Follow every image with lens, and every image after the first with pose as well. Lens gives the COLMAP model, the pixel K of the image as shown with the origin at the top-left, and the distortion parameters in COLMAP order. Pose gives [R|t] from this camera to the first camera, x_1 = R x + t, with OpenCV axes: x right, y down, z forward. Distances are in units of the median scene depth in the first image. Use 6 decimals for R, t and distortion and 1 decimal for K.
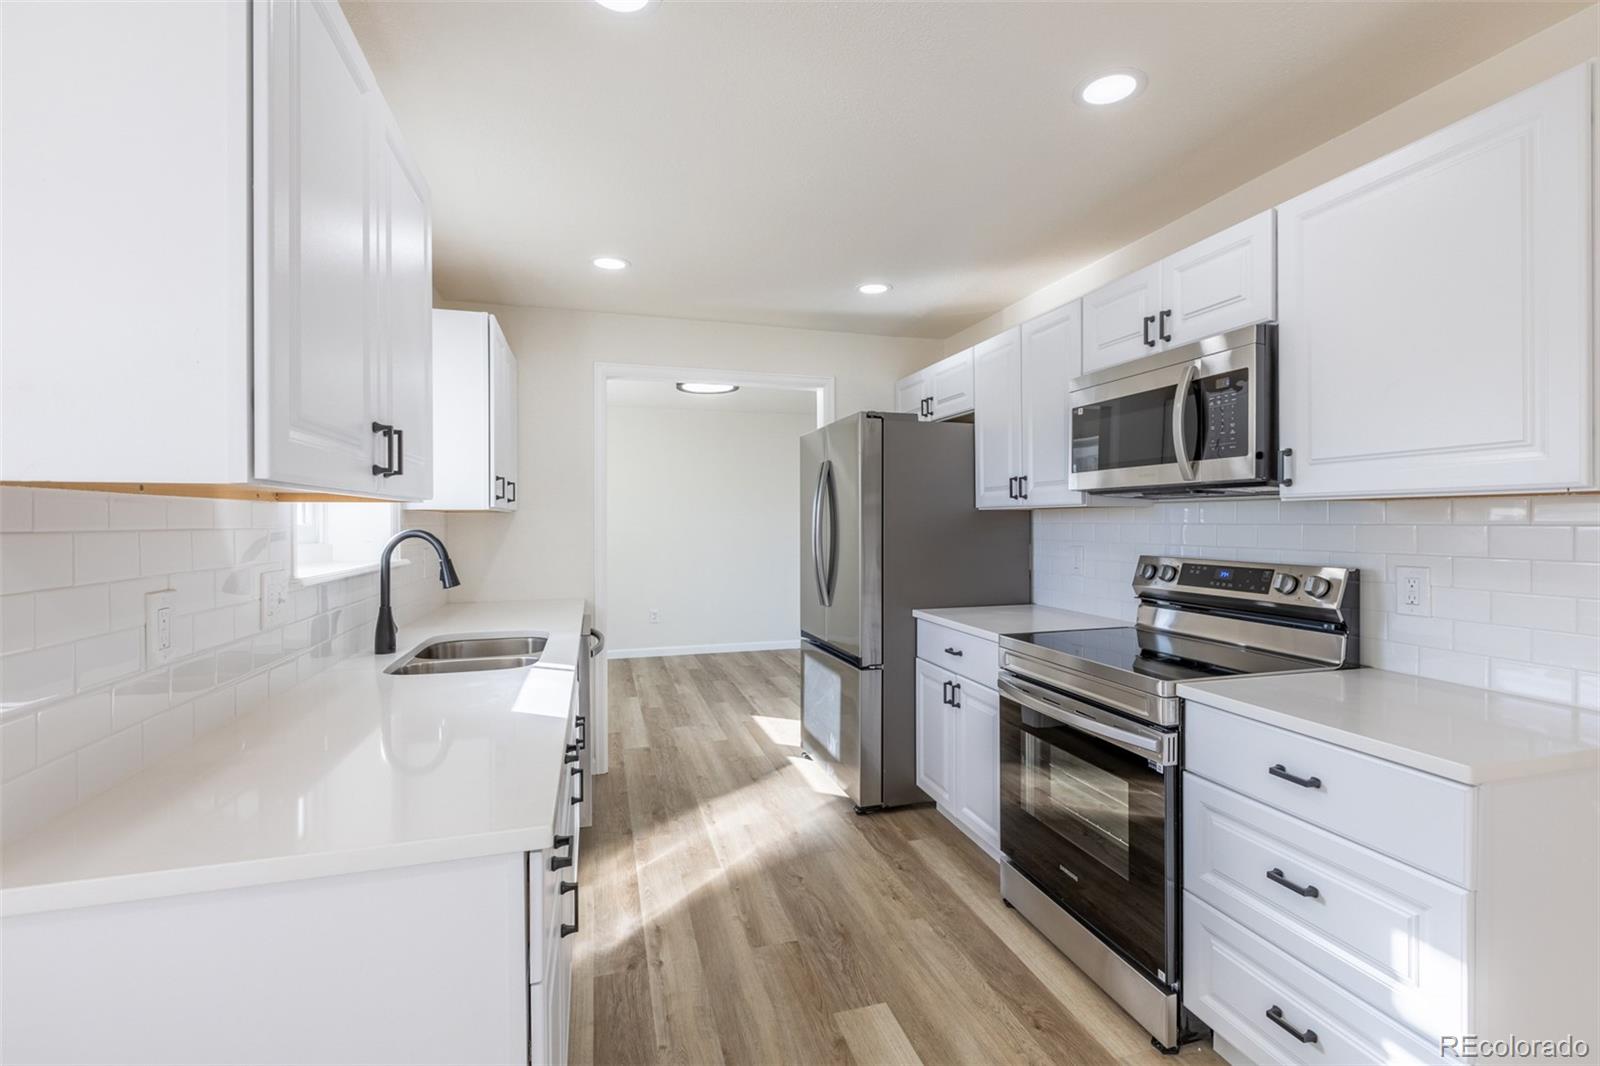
lens RADIAL K [[727.4, 0, 802.7], [0, 727.4, 529.1], [0, 0, 1]] dist [-0.001522, 0.001024]
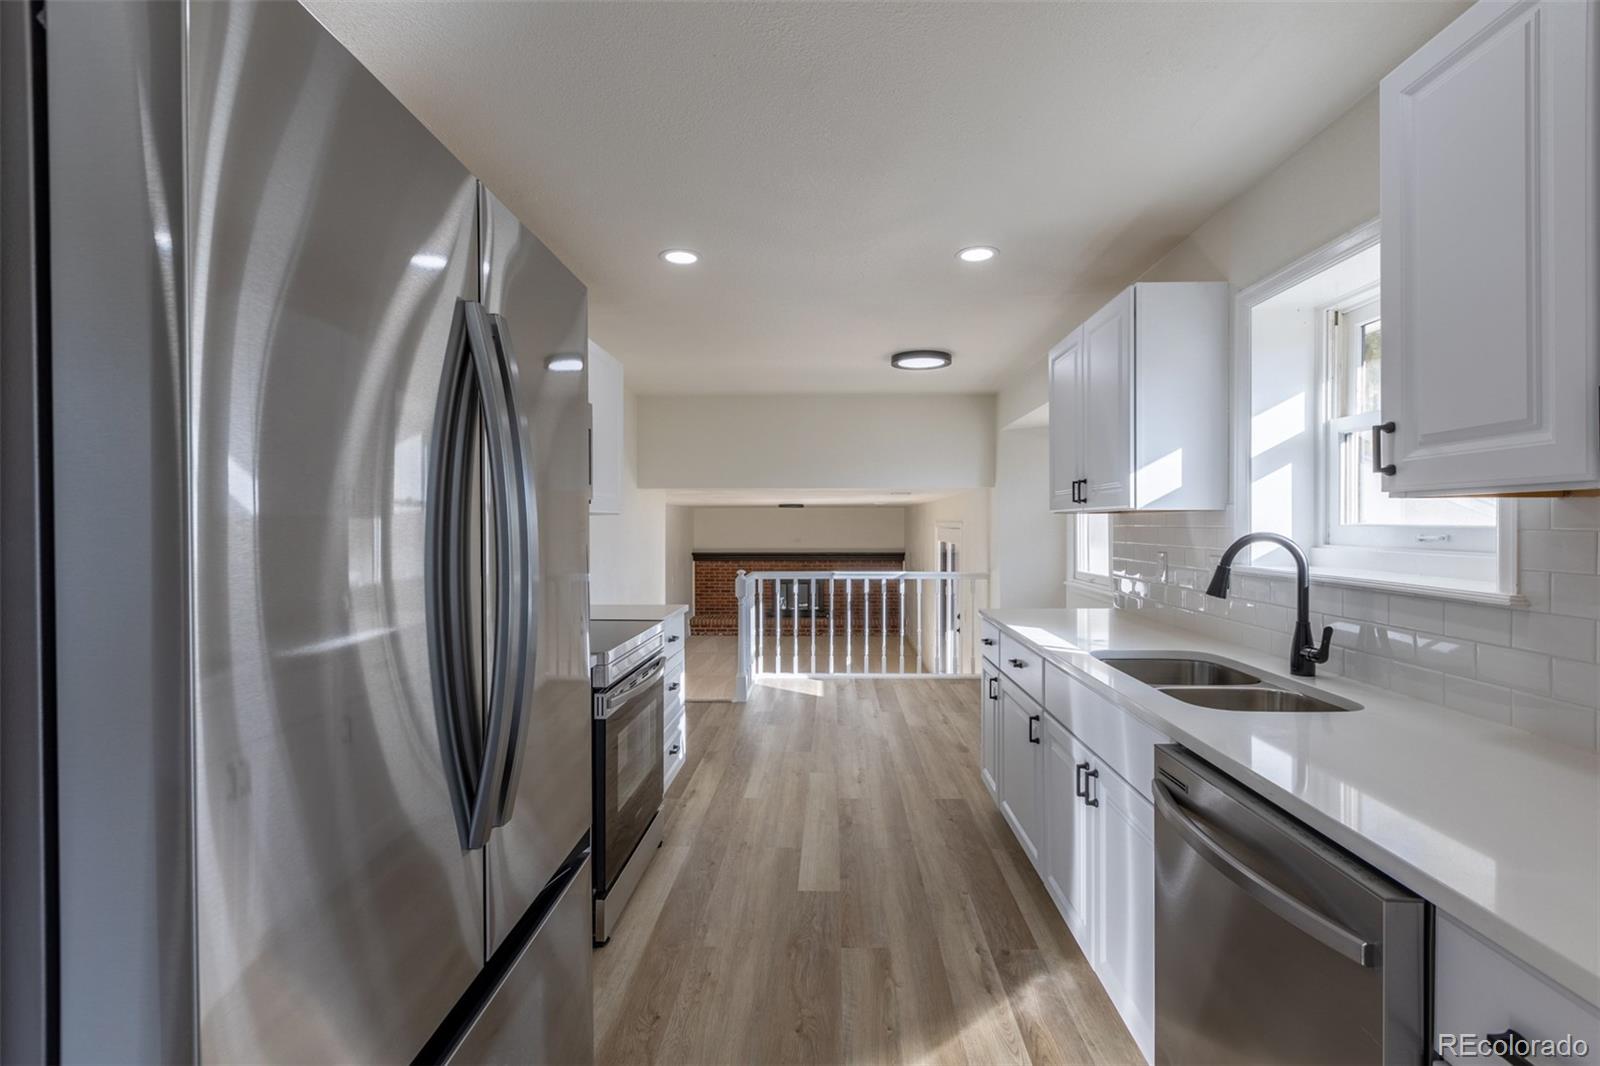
lens RADIAL K [[727.4, 0, 808.7], [0, 727.4, 523.9], [0, 0, 1]] dist [-0.001522, 0.001024]
pose [[-0.952823, 0.007318, 0.303437, -0.272957], [0.009797, 0.999930, 0.006650, -0.021423], [-0.303367, 0.009309, -0.952828, 1.973255]]
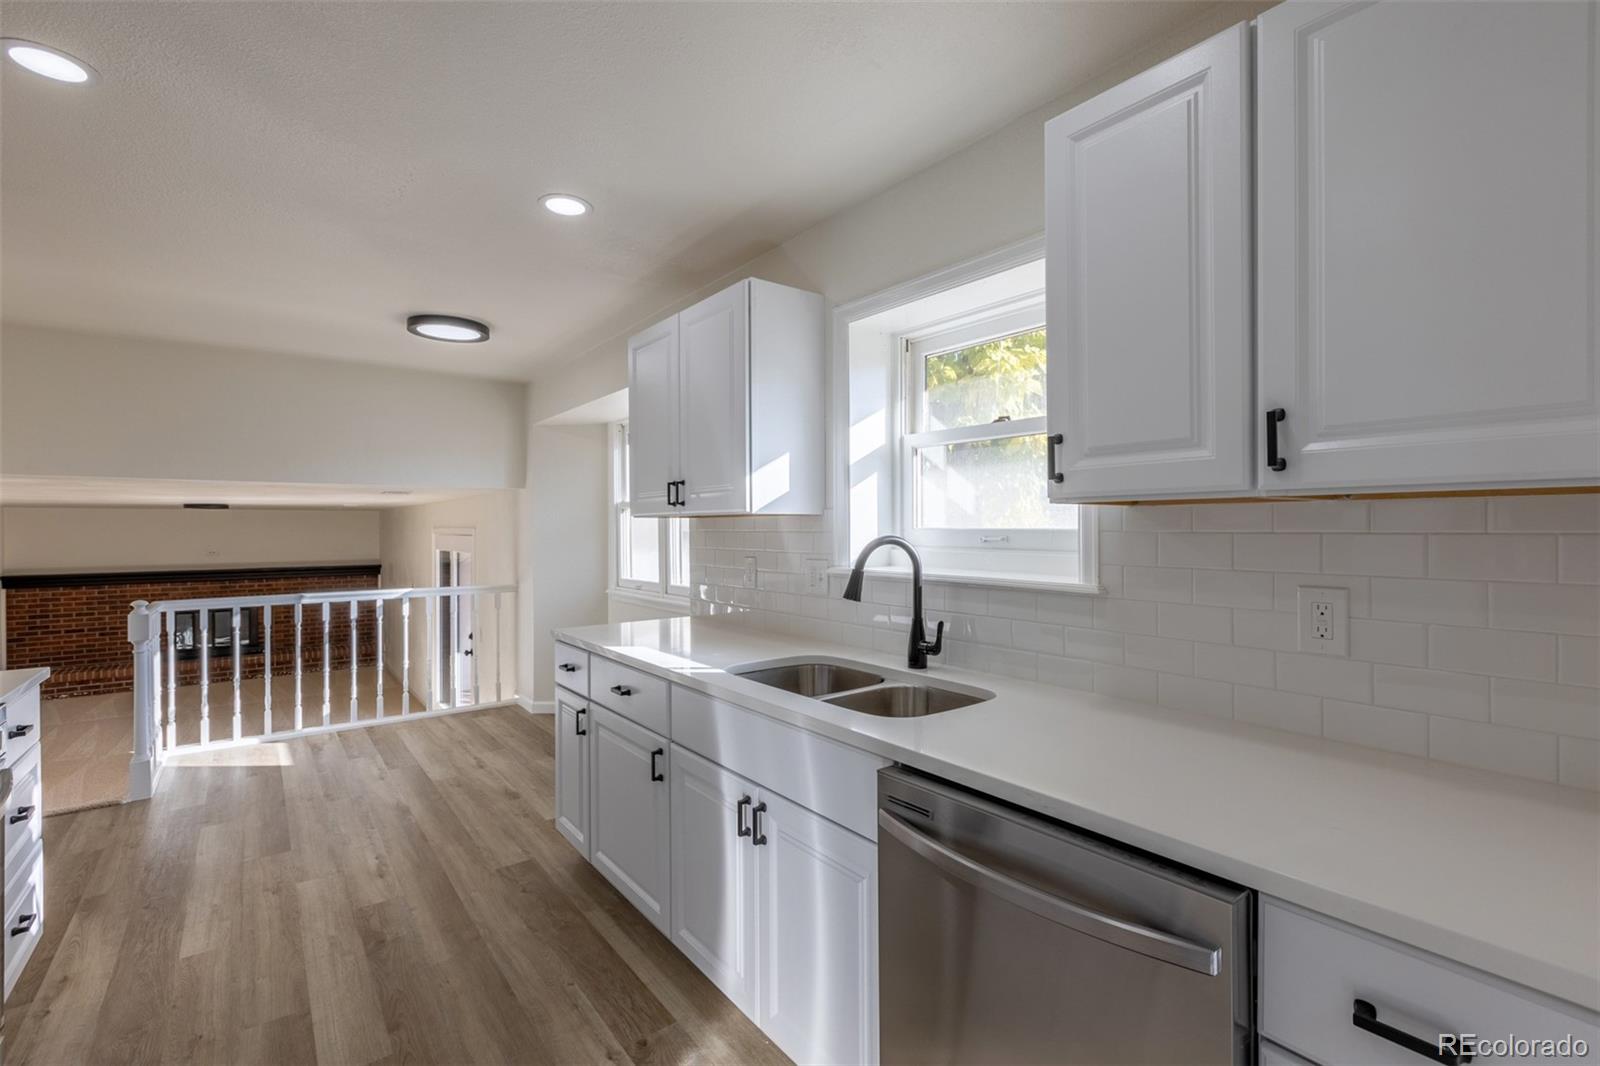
lens RADIAL K [[727.4, 0, 826.7], [0, 727.4, 528.3], [0, 0, 1]] dist [-0.001522, 0.001024]
pose [[-0.923863, 0.010248, -0.382586, -0.107301], [0.006741, 0.999922, 0.010506, -0.019755], [0.382664, 0.007127, -0.923860, 1.790661]]
